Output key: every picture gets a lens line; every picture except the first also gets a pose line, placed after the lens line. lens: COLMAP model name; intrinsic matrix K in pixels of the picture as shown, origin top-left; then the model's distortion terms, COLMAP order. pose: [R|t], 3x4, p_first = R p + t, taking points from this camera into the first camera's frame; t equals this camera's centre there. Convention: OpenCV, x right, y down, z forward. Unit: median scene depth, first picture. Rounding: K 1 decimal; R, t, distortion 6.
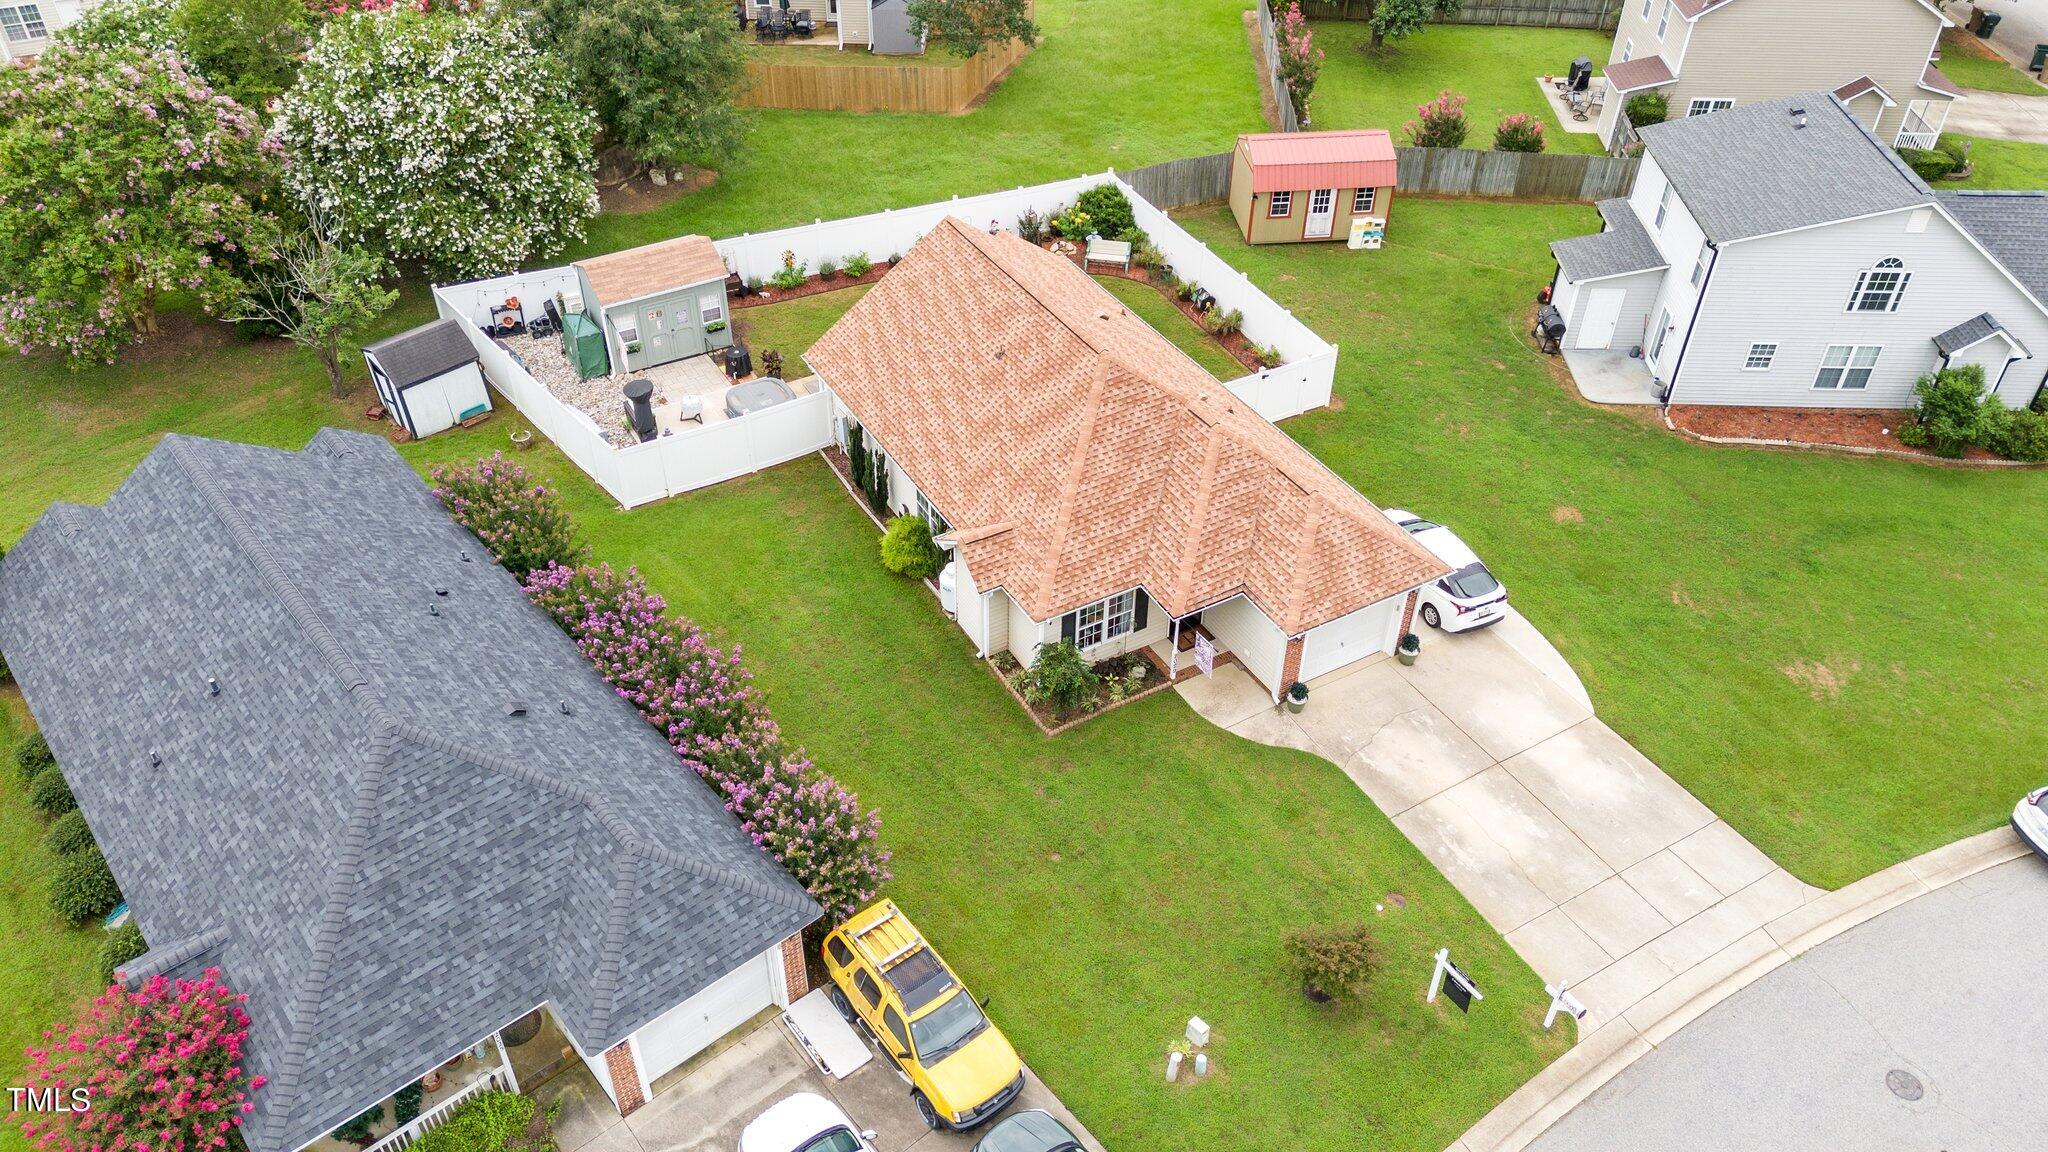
lens RADIAL K [[1513.1, 0, 1024.0], [0, 1513.1, 576.0], [0, 0, 1]] dist [0.069724, -0.074843]
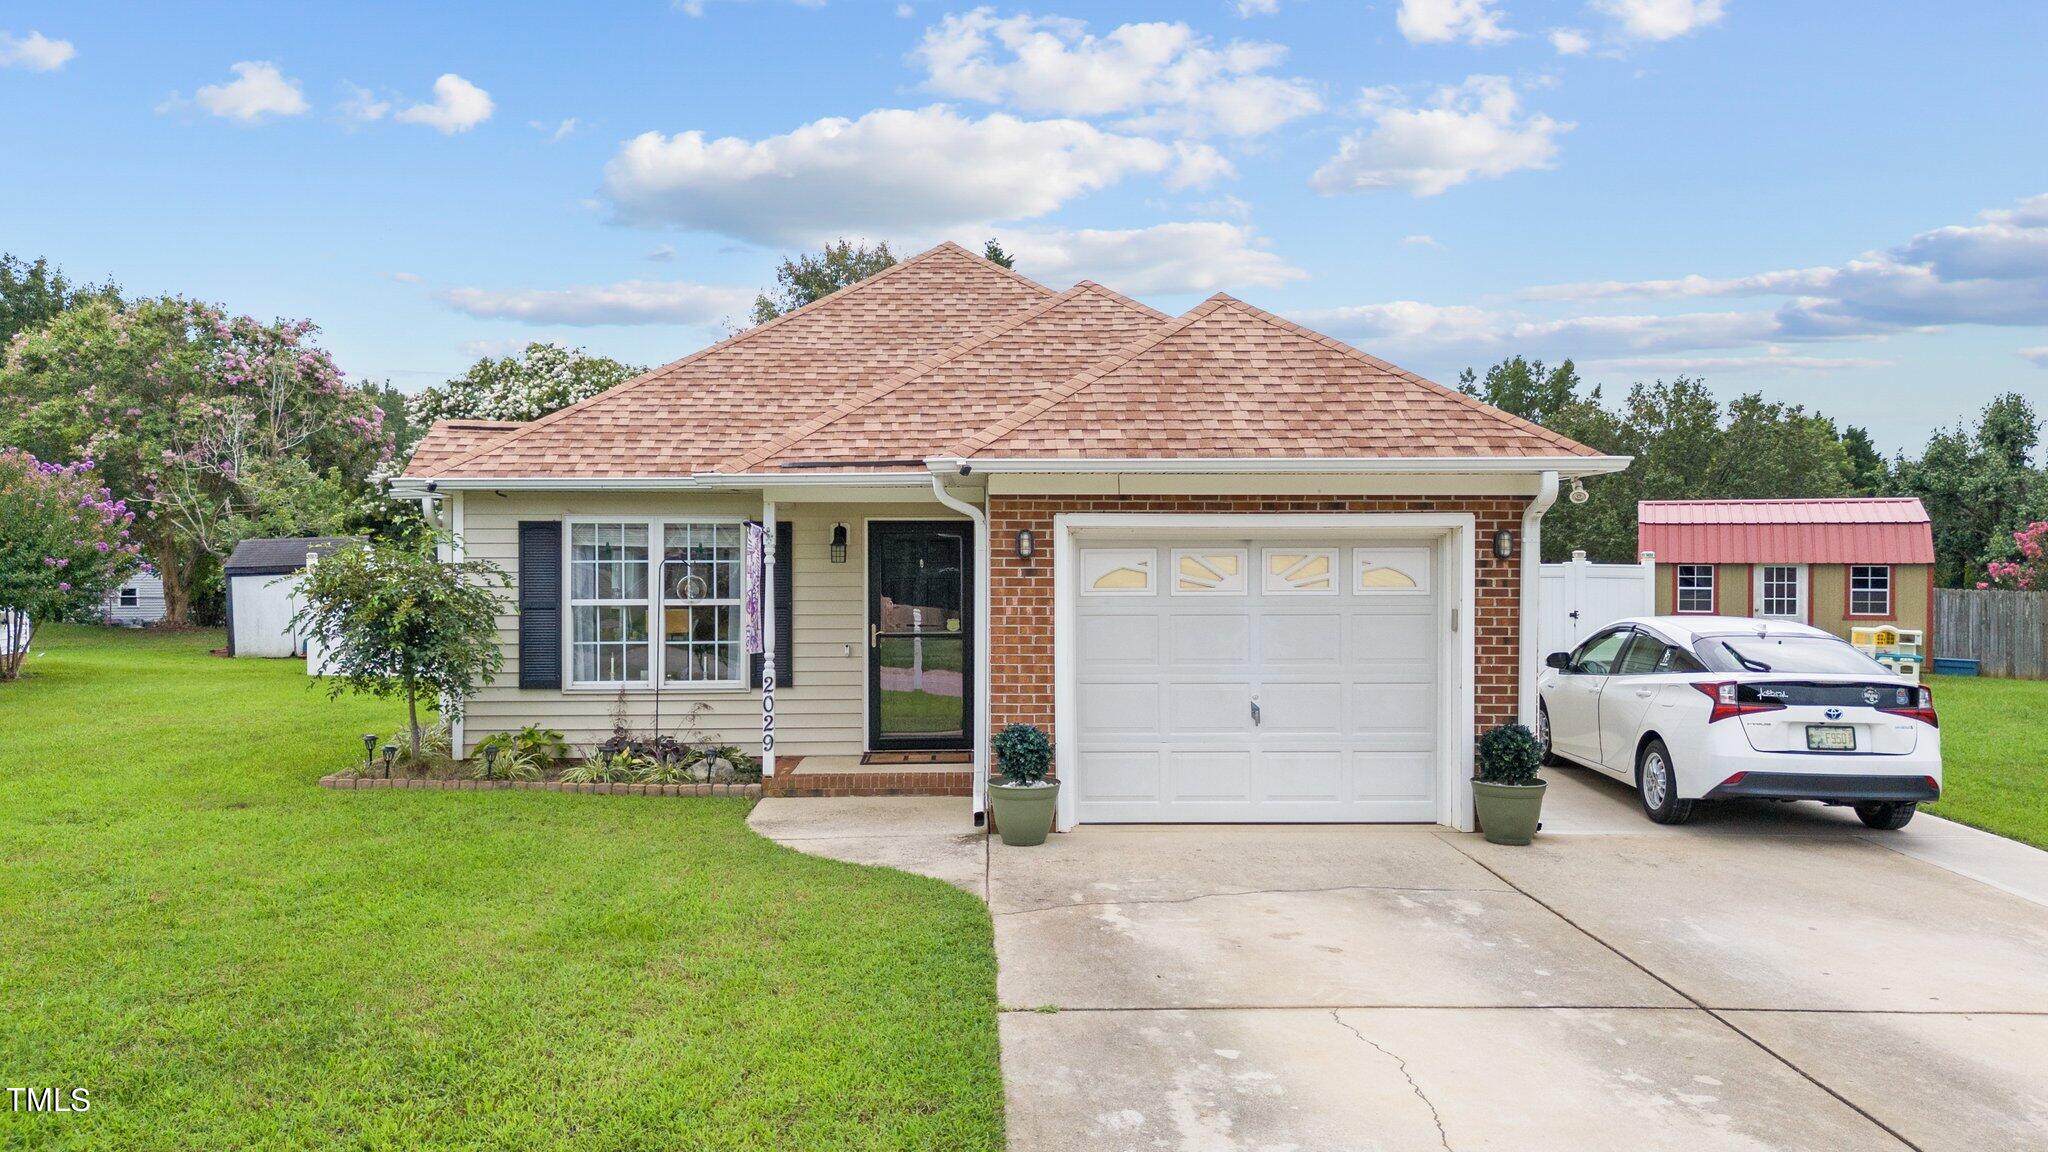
lens RADIAL K [[1521.8, 0, 1022.1], [0, 1521.8, 555.4], [0, 0, 1]] dist [0.066874, -0.073663]
pose [[0.885812, -0.012241, -0.463882, 0.249026], [-0.287740, 0.769784, -0.569770, 0.167924], [0.364064, 0.638187, 0.678362, 0.602820]]
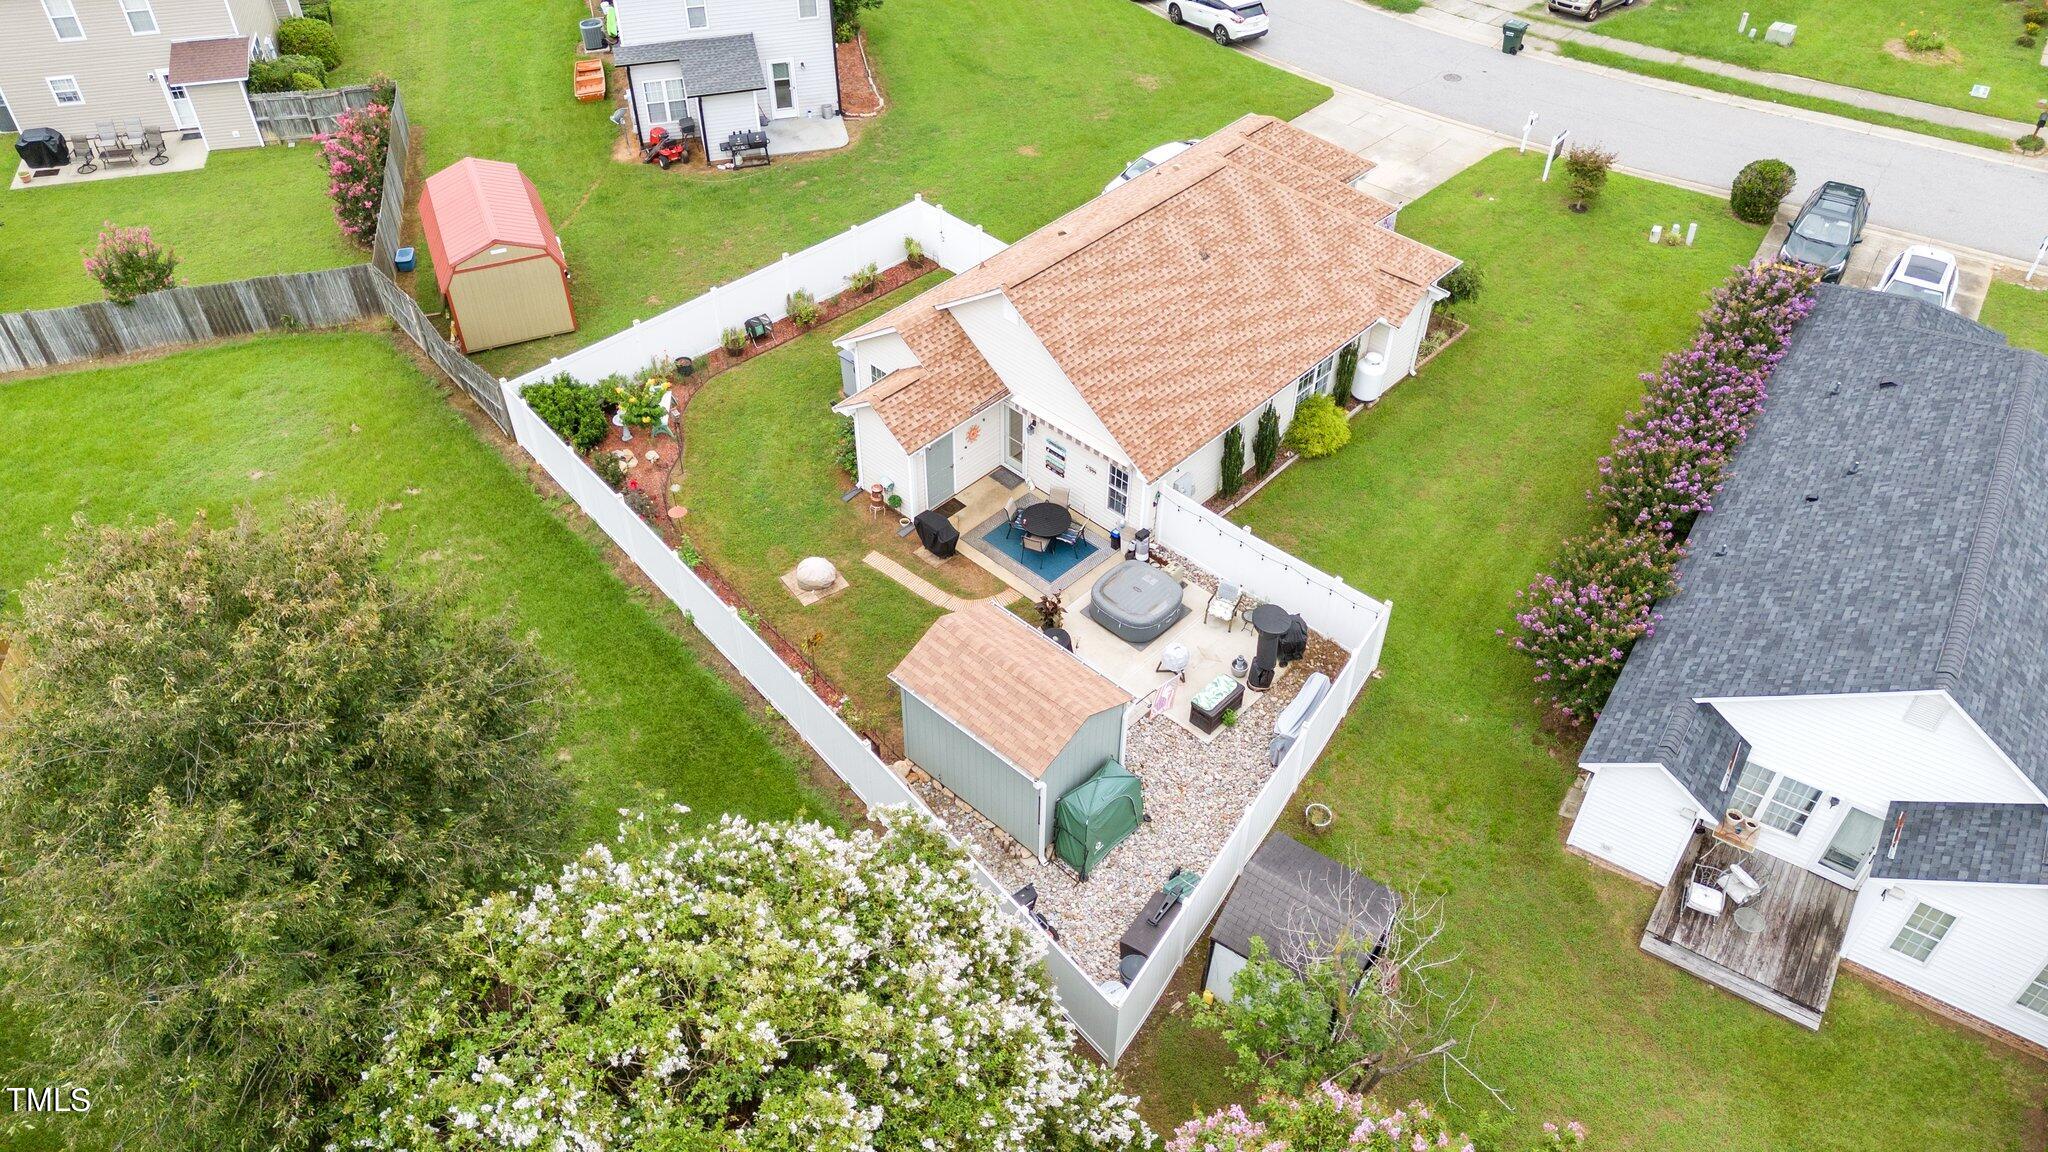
lens RADIAL K [[1510.7, 0, 1028.6], [0, 1510.7, 571.1], [0, 0, 1]] dist [0.072250, -0.085680]
pose [[-0.297408, -0.653882, 0.695691, -0.680136], [0.598571, 0.439978, 0.669426, -0.666358], [-0.743815, 0.615514, 0.260542, 0.819910]]
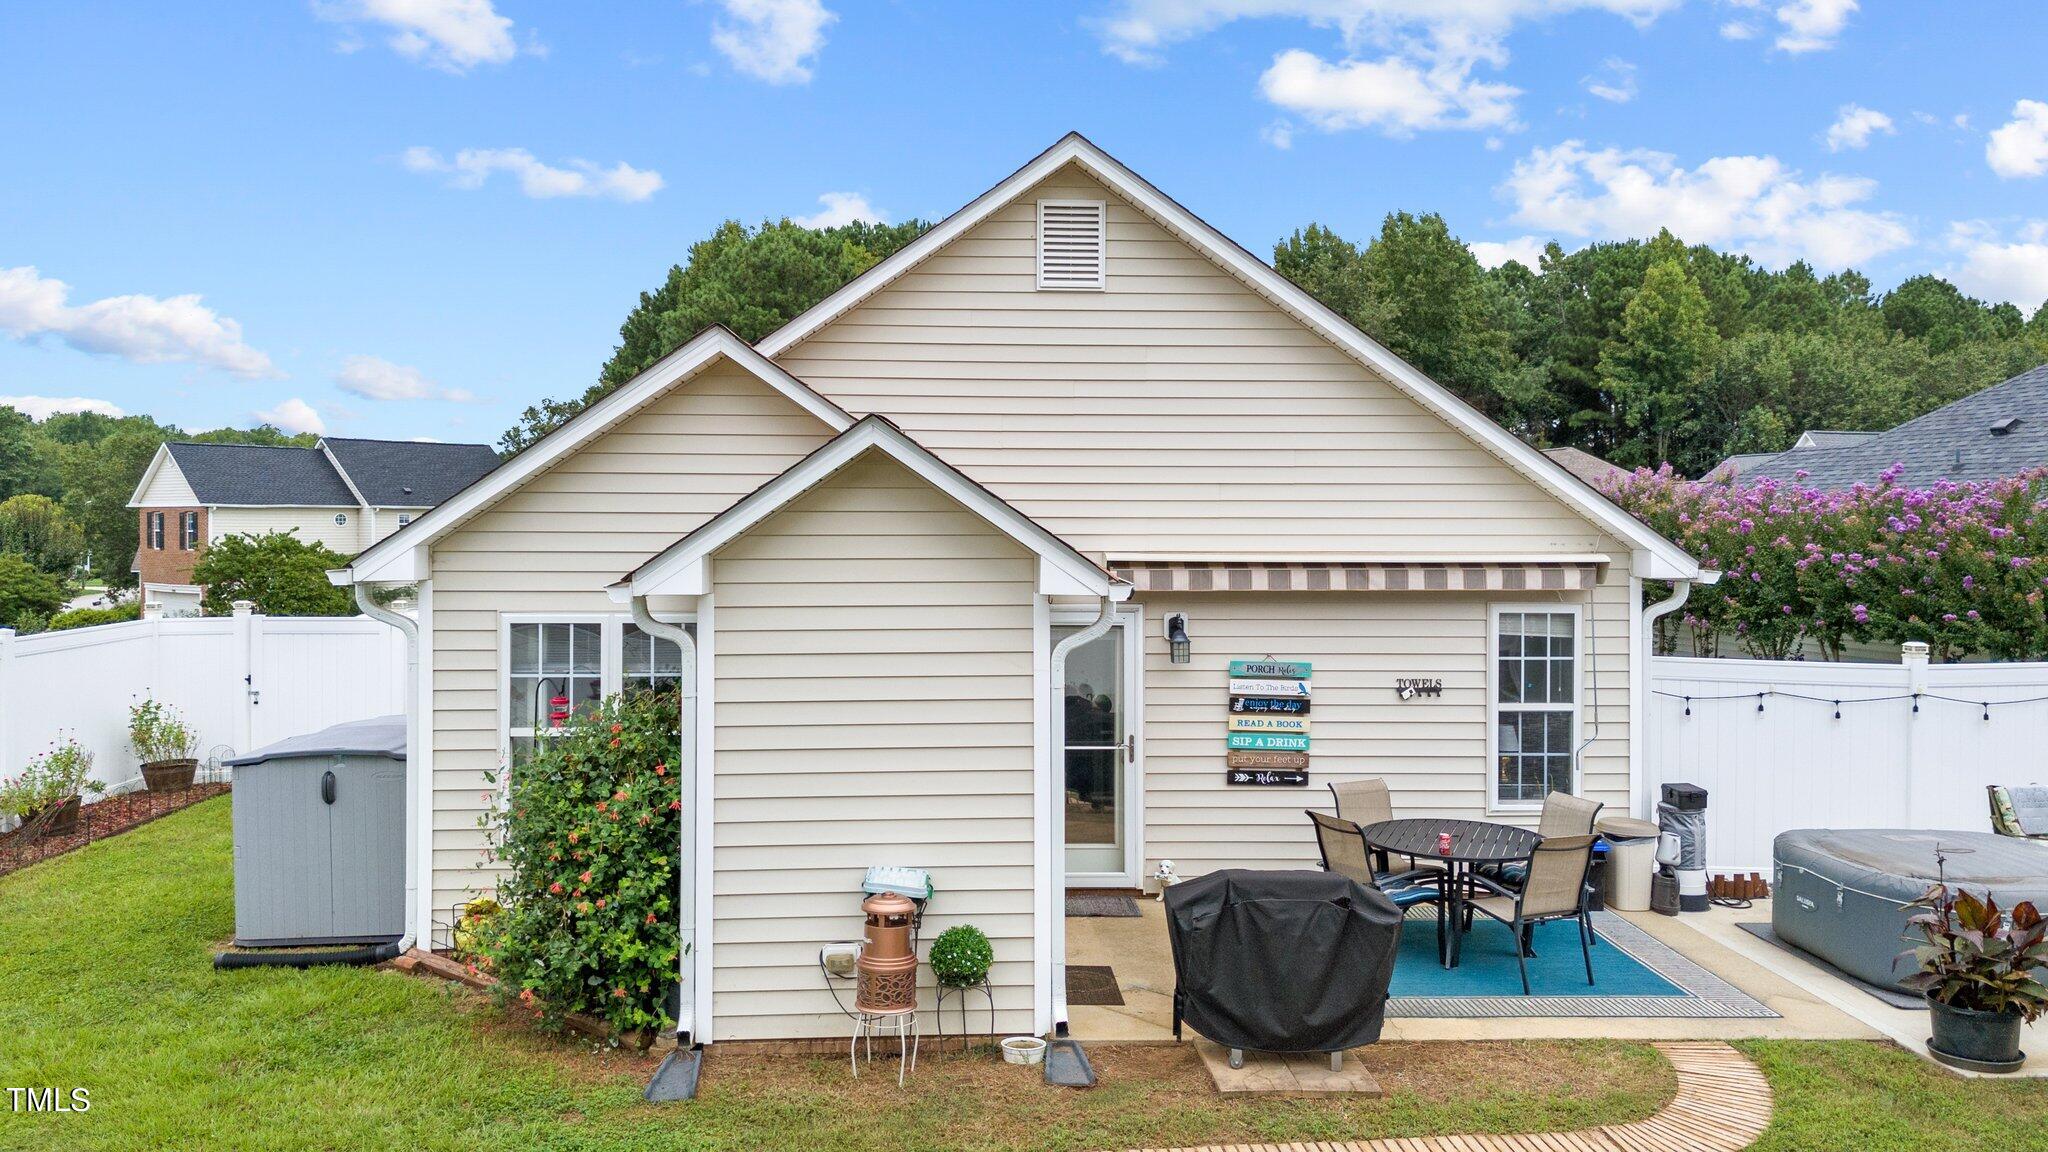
lens RADIAL K [[1521.8, 0, 1022.1], [0, 1521.8, 555.4], [0, 0, 1]] dist [0.066874, -0.073663]
pose [[-0.897250, -0.020439, 0.441049, -0.147403], [0.271704, 0.761825, 0.588047, -0.316724], [-0.348022, 0.647460, -0.677994, 1.153463]]
